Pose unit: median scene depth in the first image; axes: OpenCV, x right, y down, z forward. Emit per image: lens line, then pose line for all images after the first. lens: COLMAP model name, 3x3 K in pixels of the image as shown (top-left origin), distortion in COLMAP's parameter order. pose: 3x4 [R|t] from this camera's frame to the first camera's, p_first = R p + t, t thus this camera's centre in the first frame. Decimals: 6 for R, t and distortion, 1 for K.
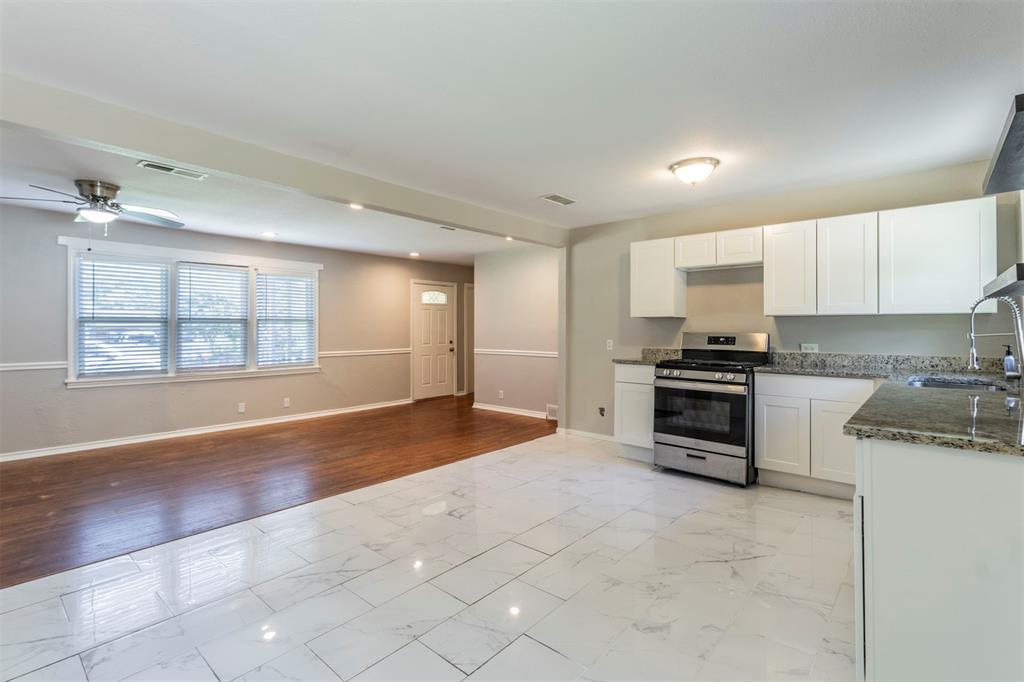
lens RADIAL K [[473.6, 0, 510.0], [0, 473.6, 333.4], [0, 0, 1]] dist [0.000268, -0.000157]
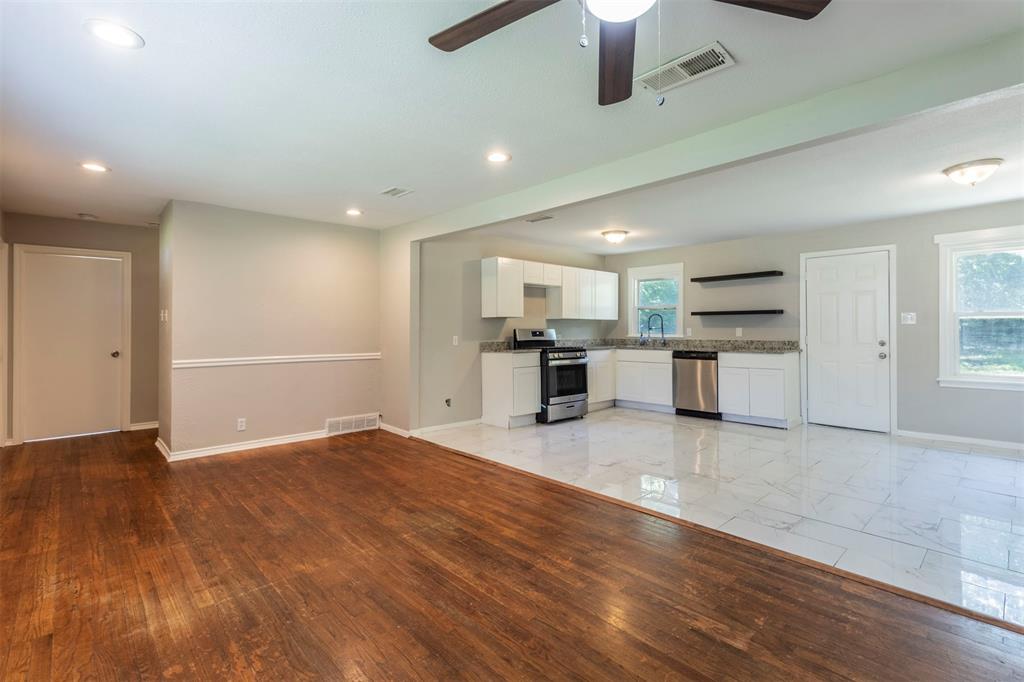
lens RADIAL K [[473.6, 0, 514.7], [0, 473.6, 331.2], [0, 0, 1]] dist [0.000268, -0.000157]
pose [[0.099287, -0.004717, 0.995048, -1.064250], [0.010805, 0.999935, 0.003662, -0.000215], [-0.995000, 0.010388, 0.099331, 0.911664]]
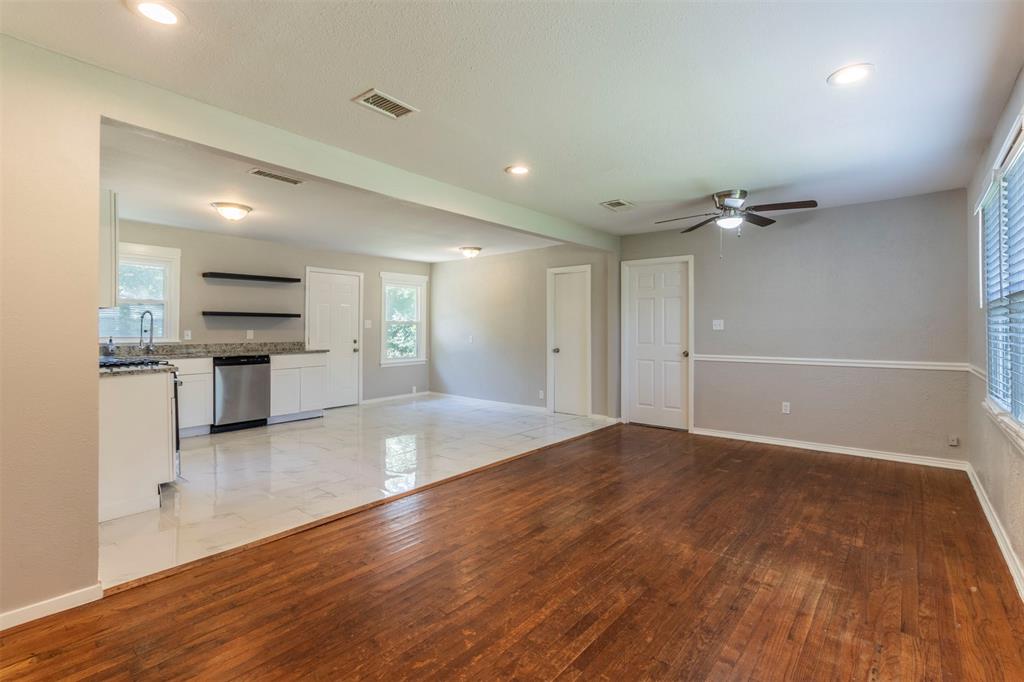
lens RADIAL K [[473.6, 0, 517.2], [0, 473.6, 335.2], [0, 0, 1]] dist [0.000268, -0.000157]
pose [[-0.999573, 0.003444, -0.029001, -0.299704], [0.002897, 0.999817, 0.018895, -0.007058], [0.029061, 0.018803, -0.999401, 1.812091]]
